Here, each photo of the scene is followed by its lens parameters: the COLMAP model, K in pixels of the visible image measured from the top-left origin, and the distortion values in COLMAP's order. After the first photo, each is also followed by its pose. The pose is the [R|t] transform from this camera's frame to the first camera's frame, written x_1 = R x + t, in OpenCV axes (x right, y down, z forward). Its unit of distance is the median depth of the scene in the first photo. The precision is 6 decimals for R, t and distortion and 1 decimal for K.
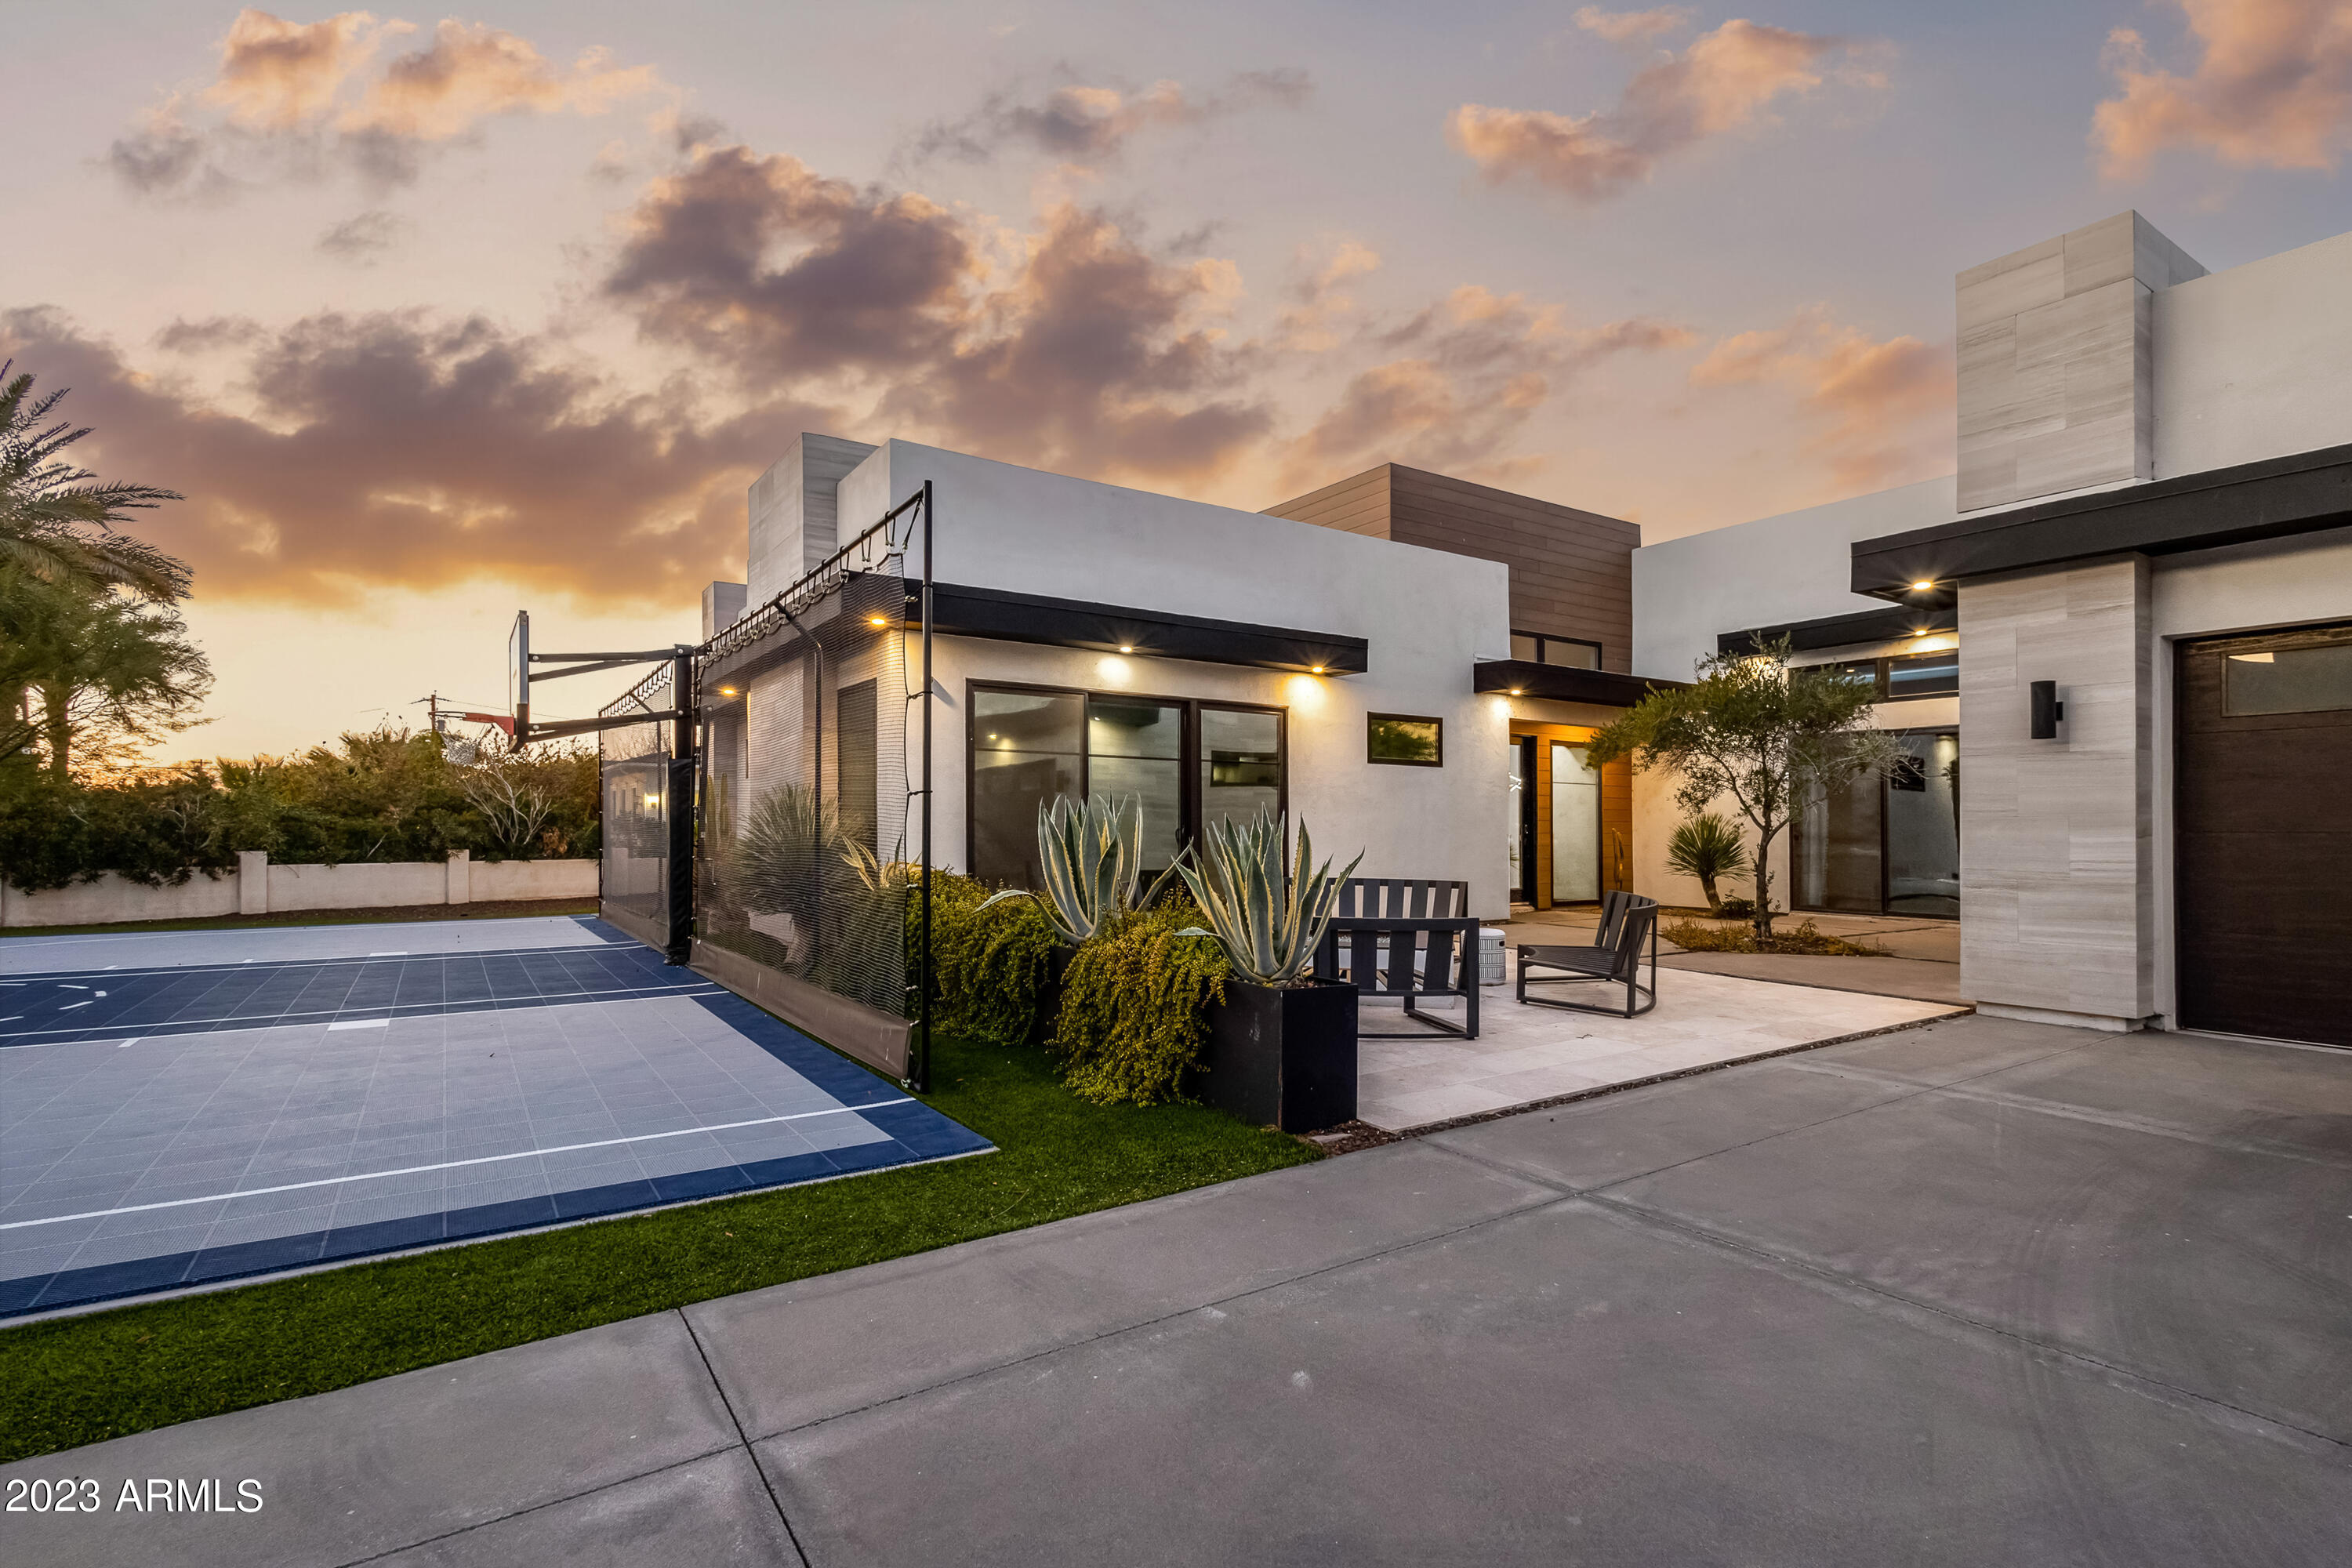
lens RADIAL K [[1137.7, 0, 1212.7], [0, 1137.7, 812.3], [0, 0, 1]] dist [0.002566, 0.000185]
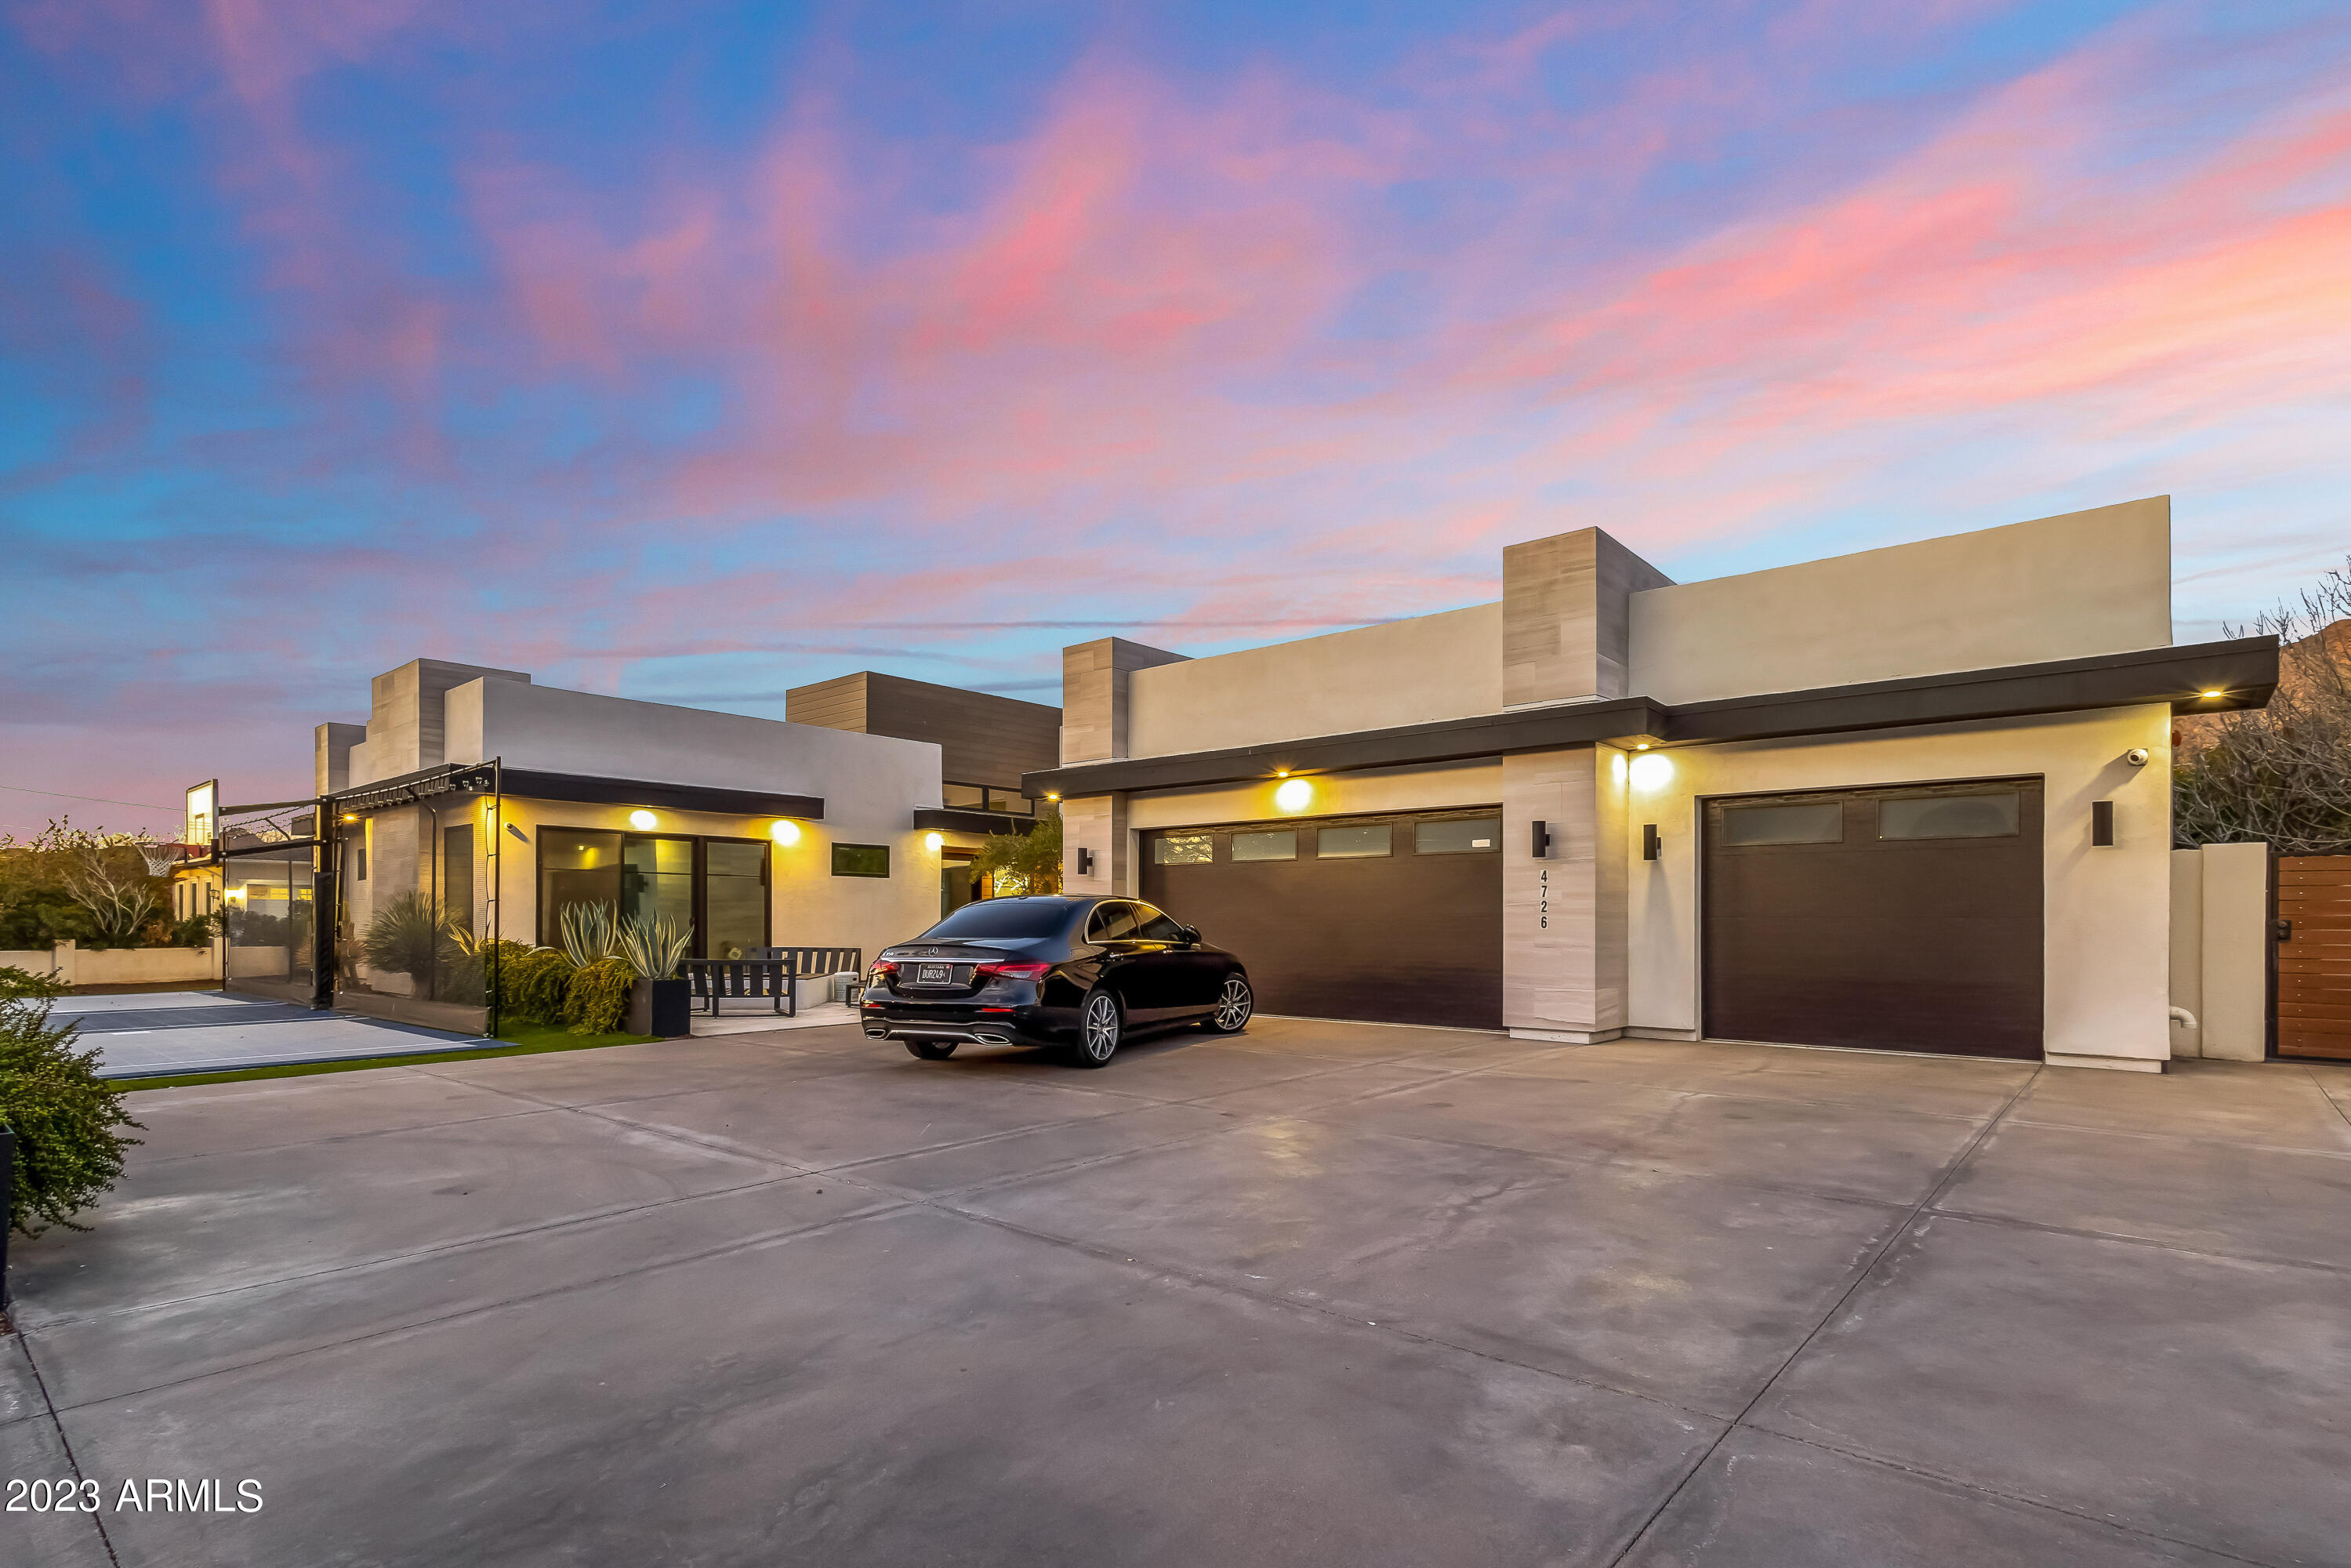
lens RADIAL K [[1137.3, 0, 1195.0], [0, 1137.3, 902.2], [0, 0, 1]] dist [0.002566, 0.000185]
pose [[0.963228, -0.000653, 0.268683, 0.196485], [0.000614, 1.000000, 0.000229, -0.006480], [-0.268683, -0.000056, 0.963229, -0.634753]]
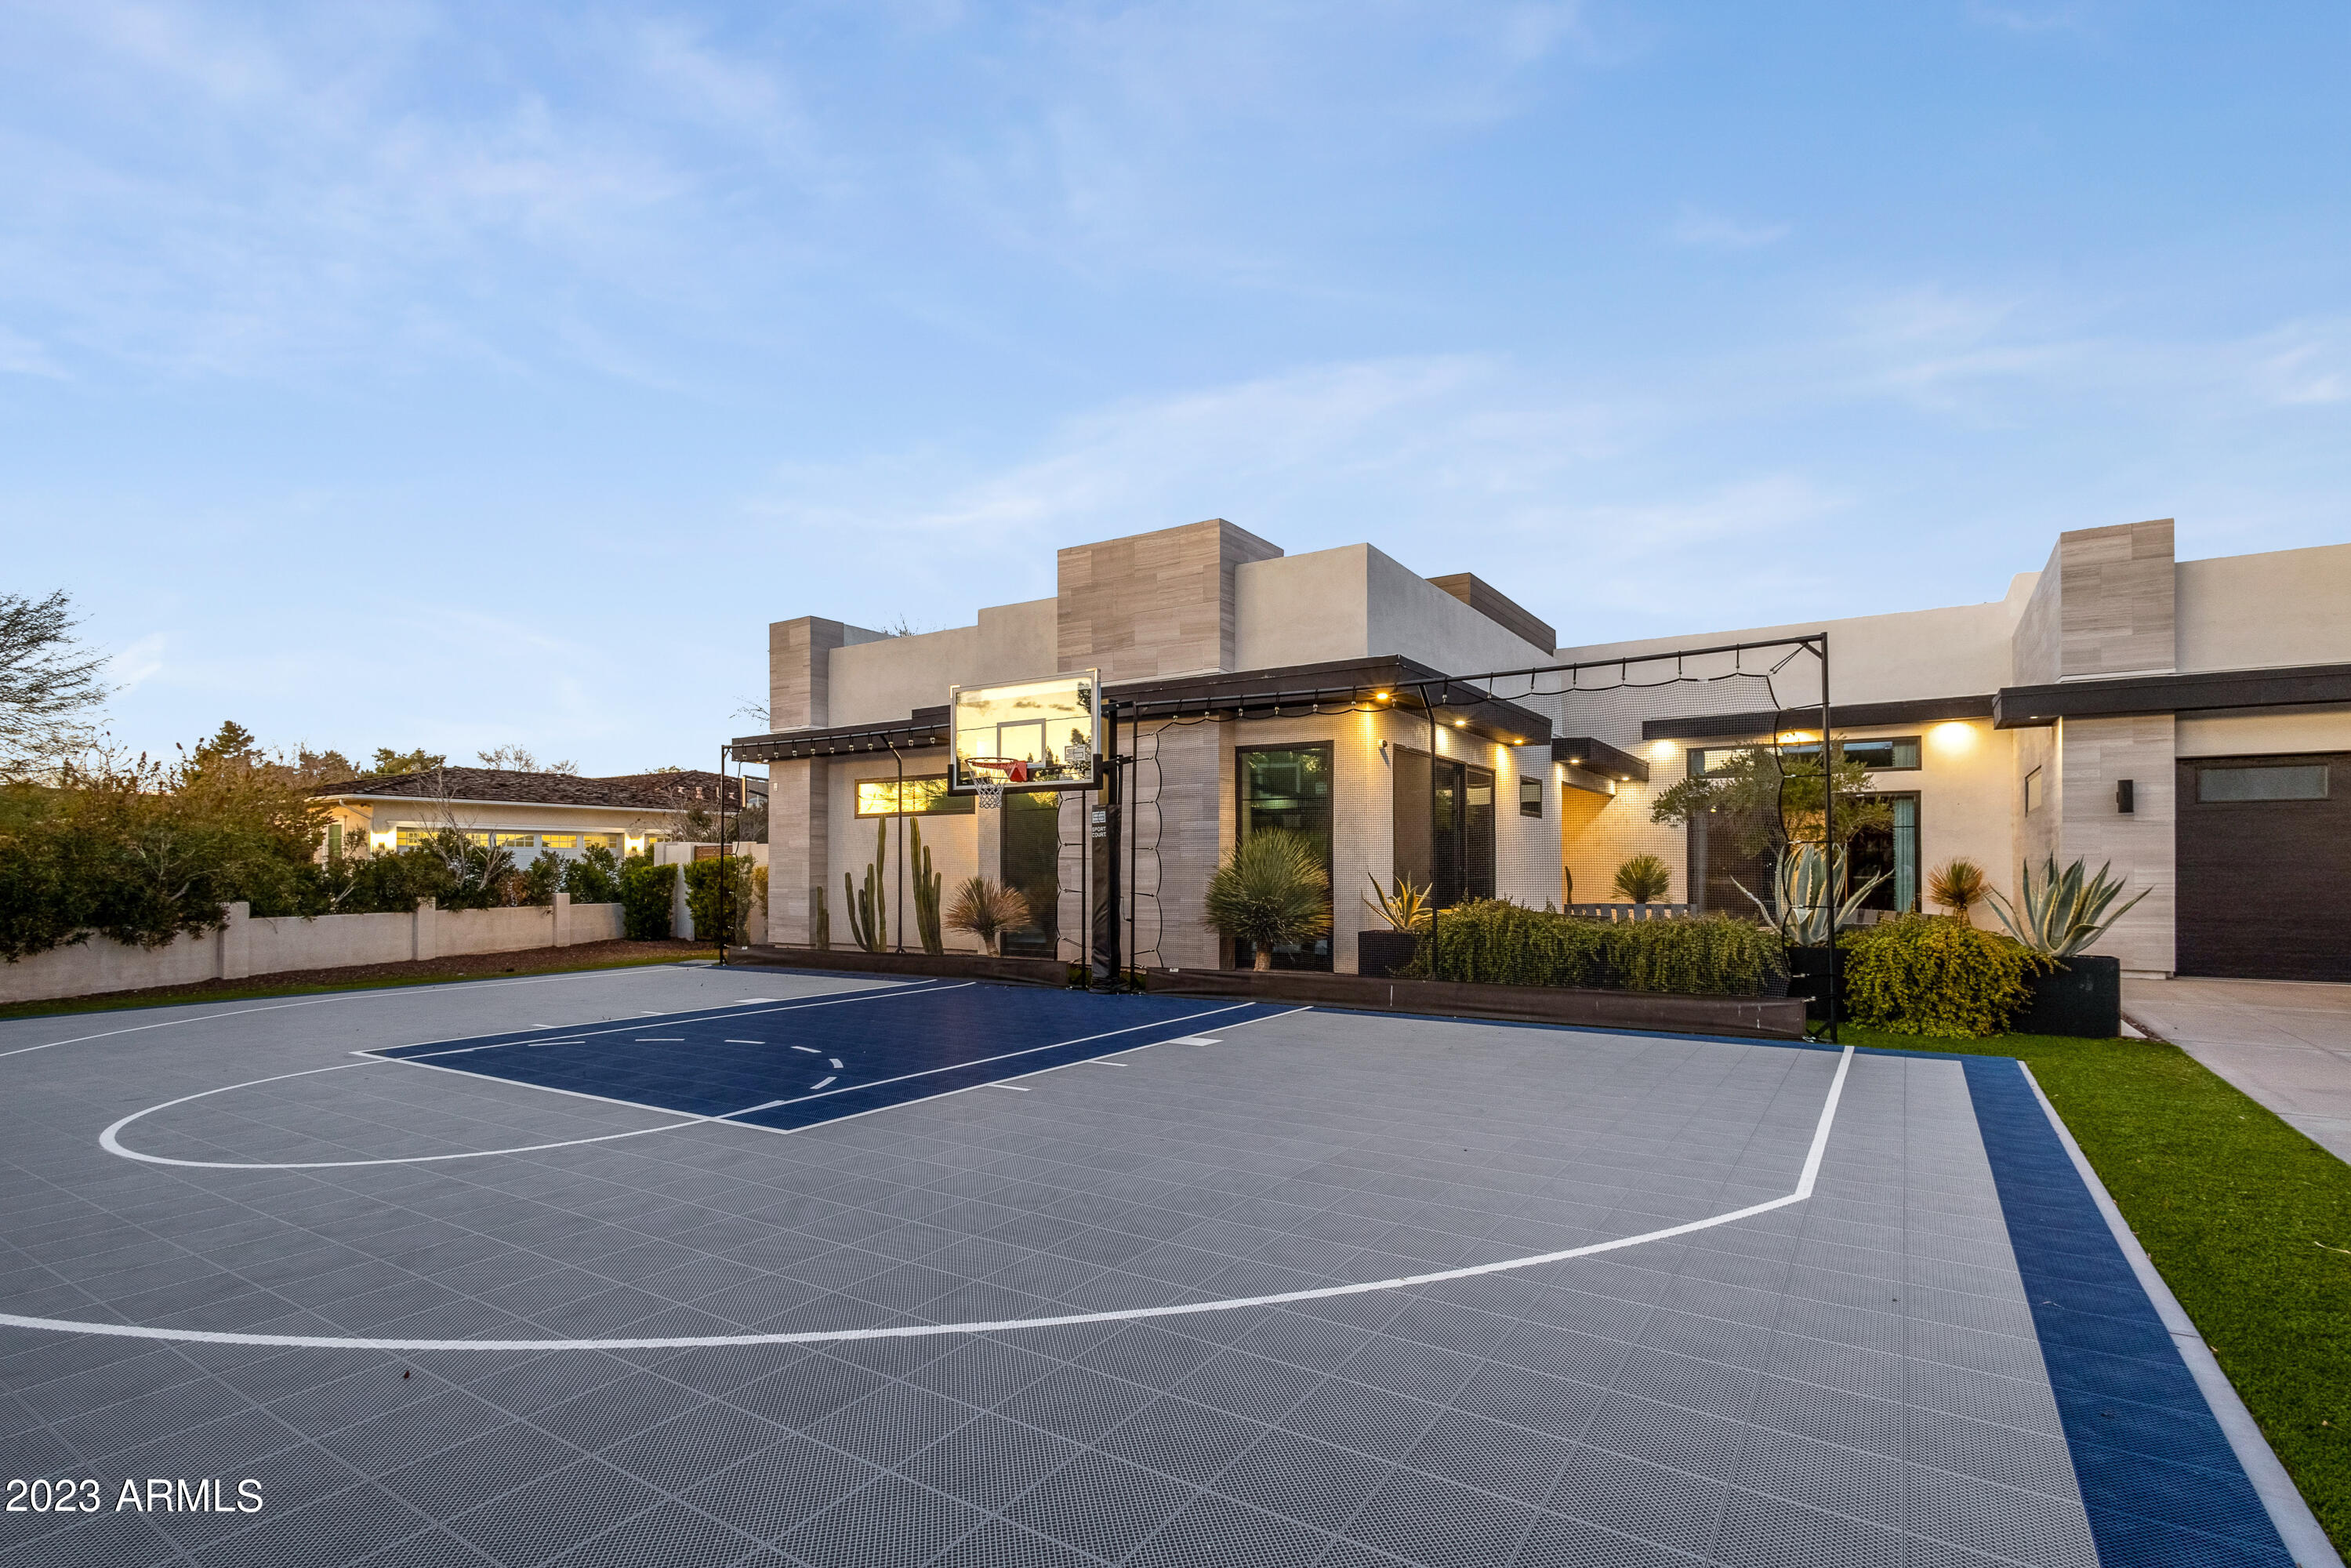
lens RADIAL K [[1137.3, 0, 1162.0], [0, 1137.3, 842.9], [0, 0, 1]] dist [0.002566, 0.000185]
pose [[0.924827, 0.001996, 0.380382, -0.714400], [0.000253, 0.999983, -0.005863, -0.005074], [-0.380388, 0.005518, 0.924811, -0.024343]]
